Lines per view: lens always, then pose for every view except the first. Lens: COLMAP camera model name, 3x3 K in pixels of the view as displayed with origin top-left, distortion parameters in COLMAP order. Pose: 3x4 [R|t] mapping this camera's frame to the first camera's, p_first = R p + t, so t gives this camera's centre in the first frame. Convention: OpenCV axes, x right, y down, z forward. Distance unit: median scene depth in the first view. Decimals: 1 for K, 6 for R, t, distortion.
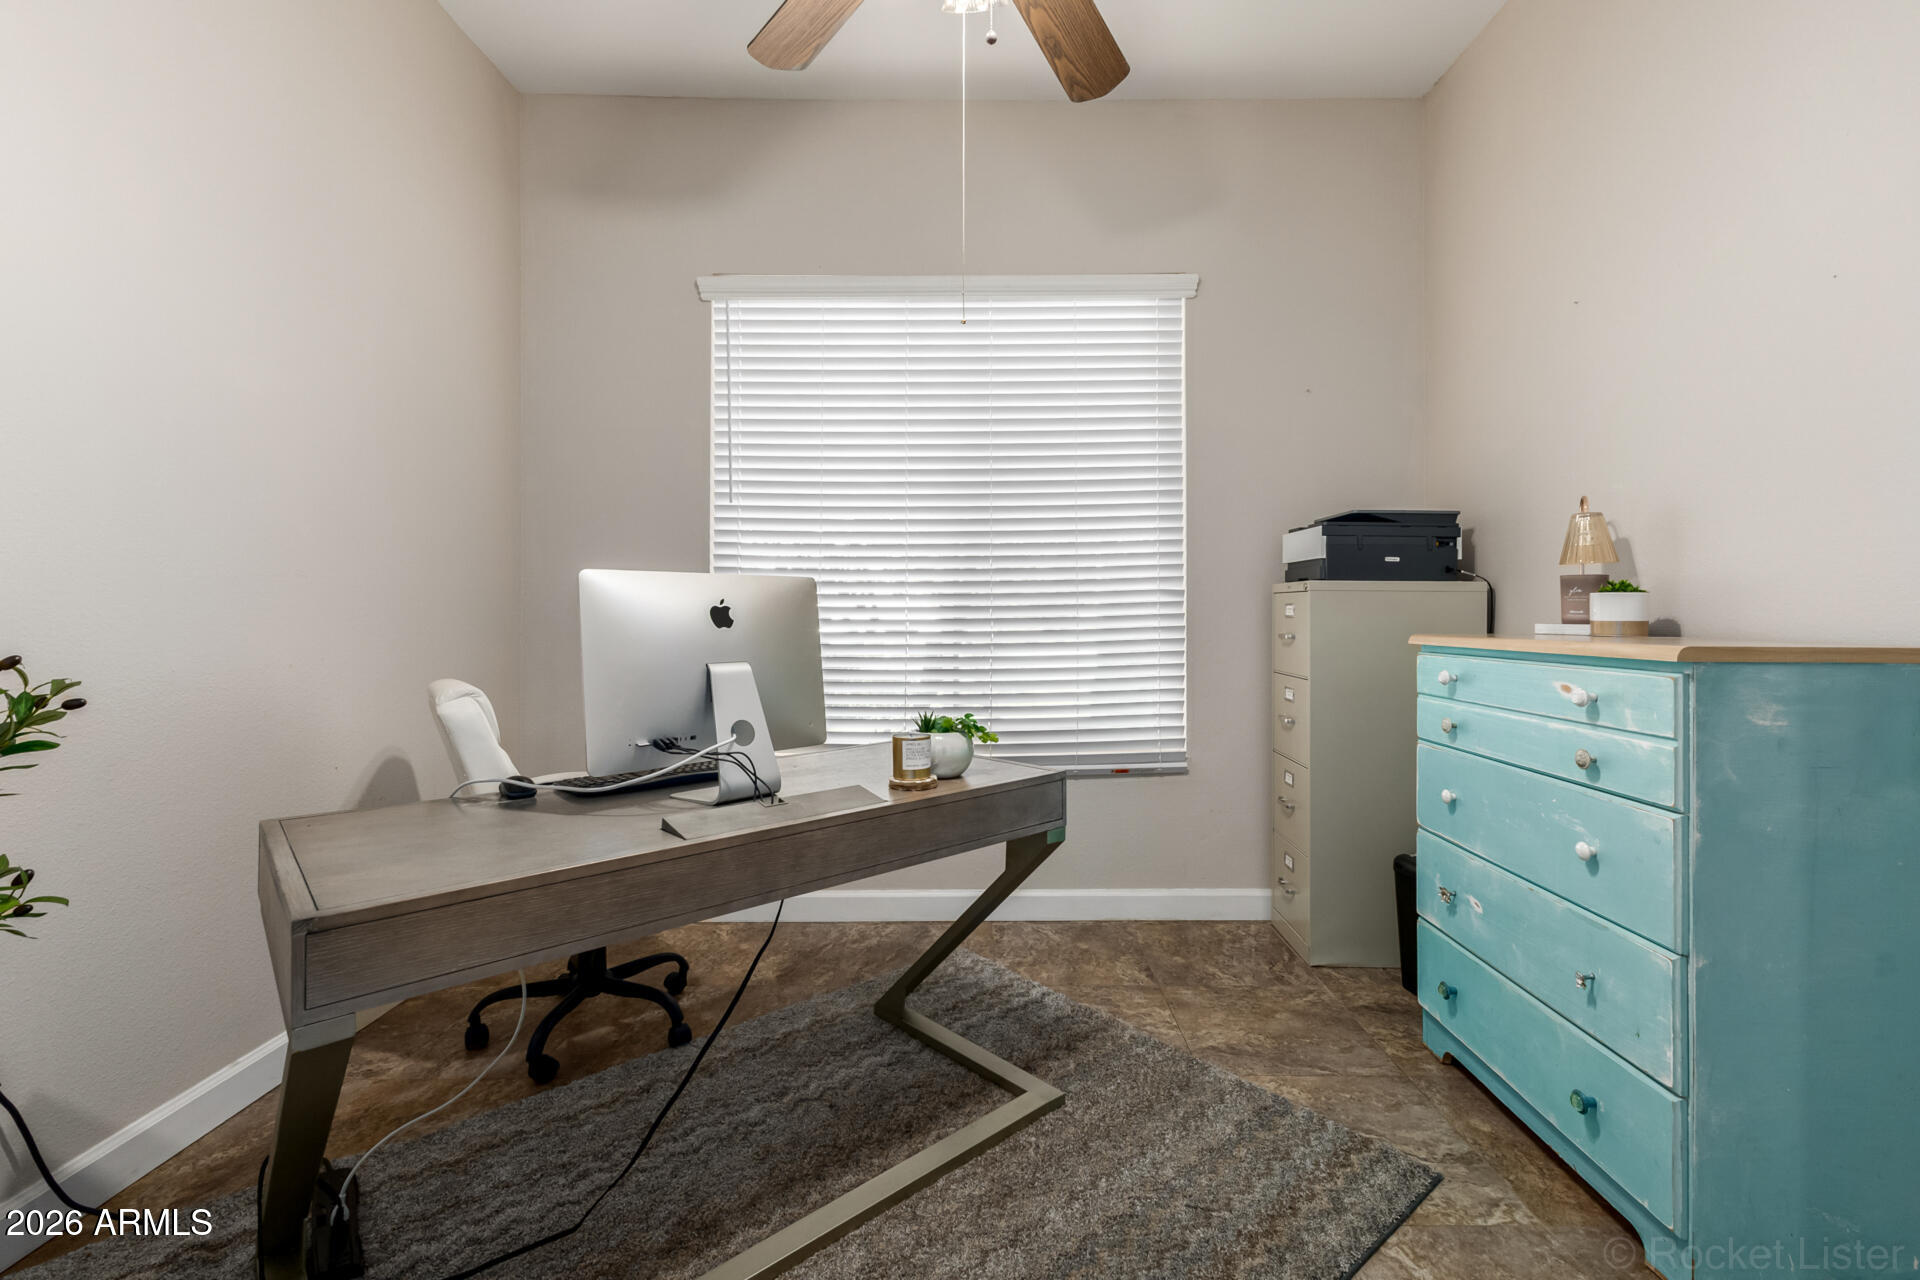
lens RADIAL K [[837.9, 0, 964.9], [0, 837.9, 610.6], [0, 0, 1]] dist [0.005619, 0.000256]
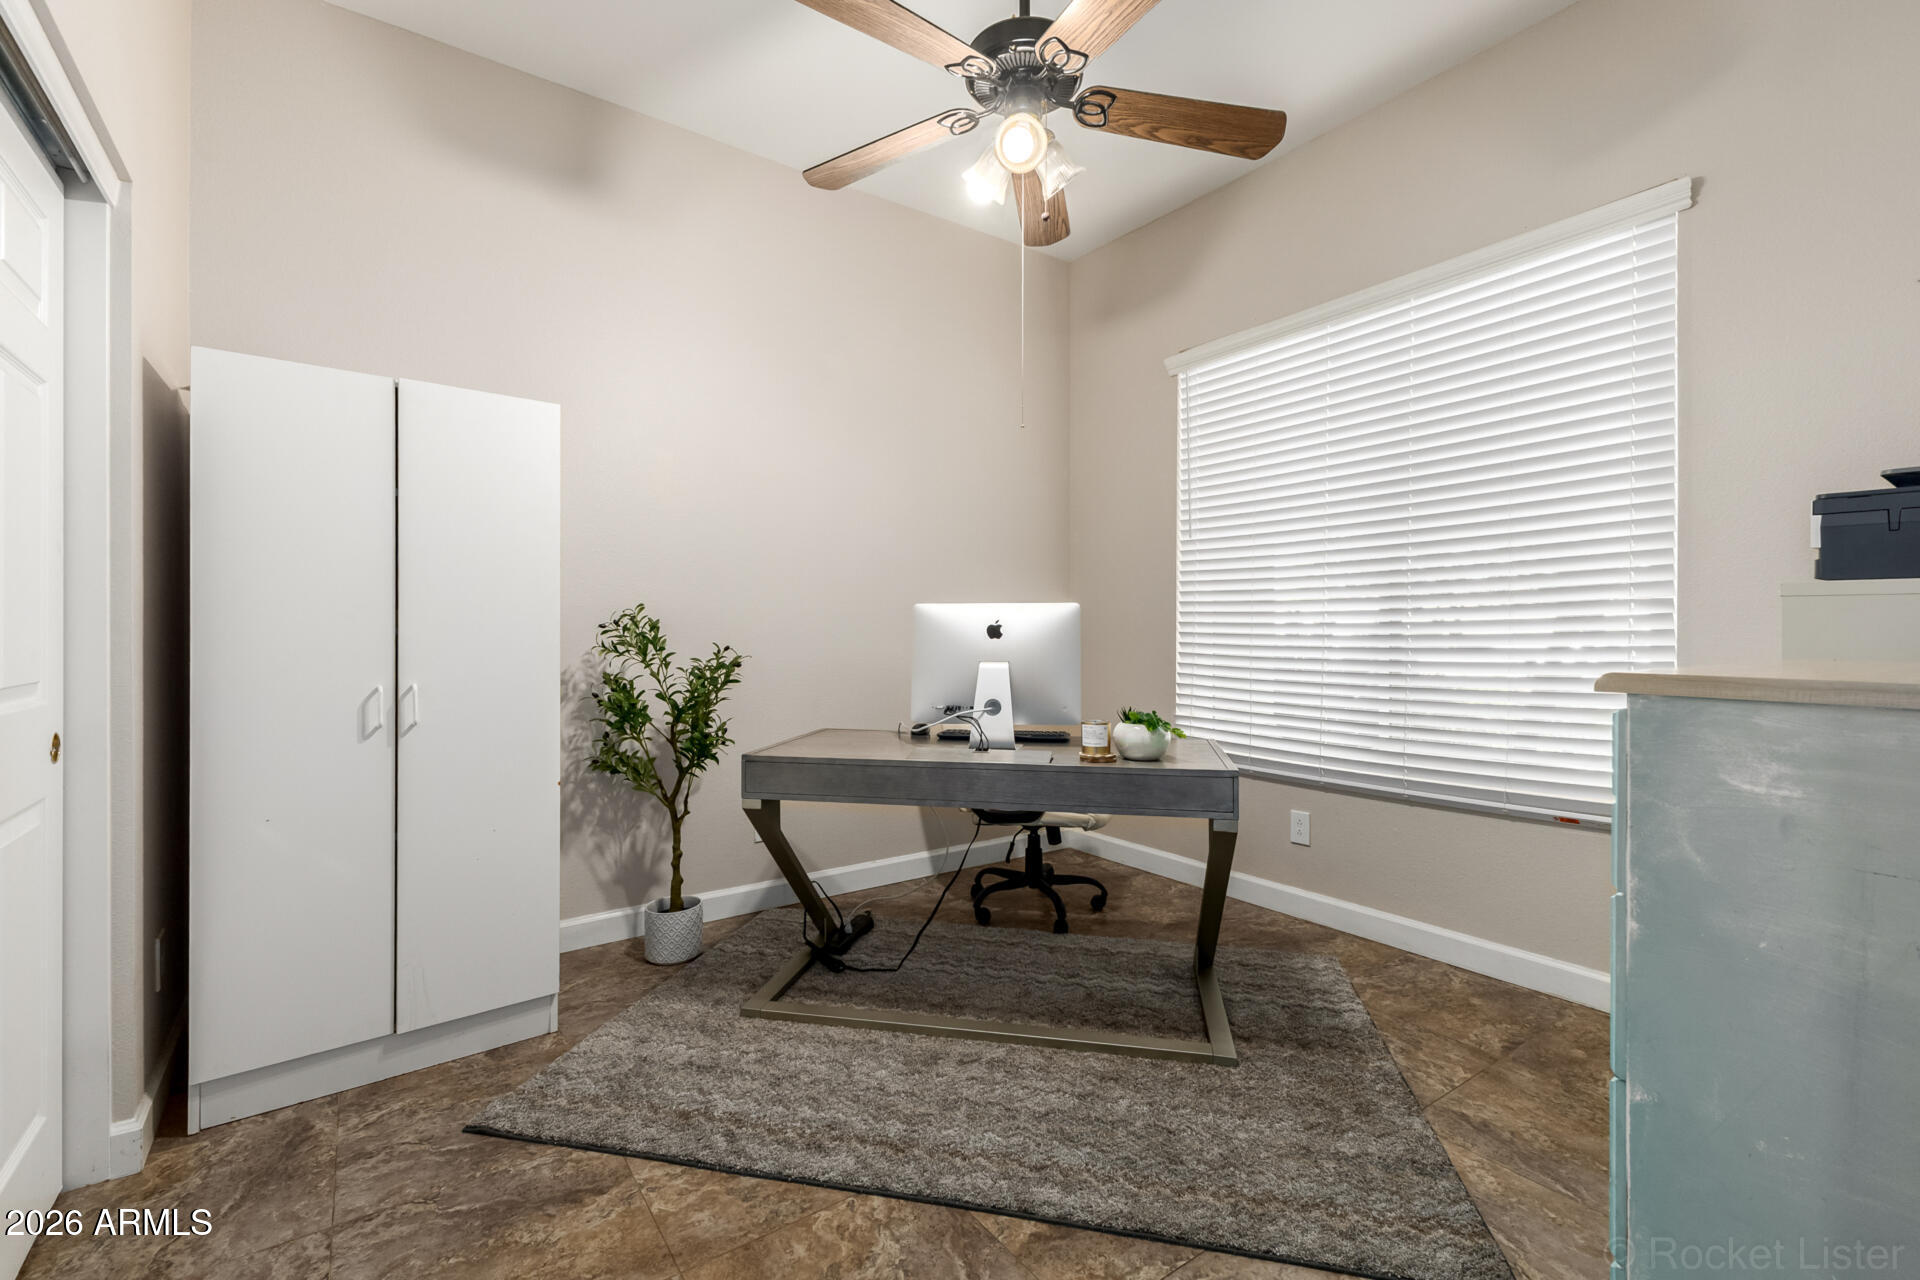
lens RADIAL K [[845.4, 0, 974.6], [0, 845.4, 632.7], [0, 0, 1]] dist [0.006005, -0.000546]
pose [[0.581818, 0.002952, -0.813314, 0.665571], [0.002176, 0.999984, 0.005186, 0.000930], [0.813316, -0.004787, 0.581802, 0.048693]]
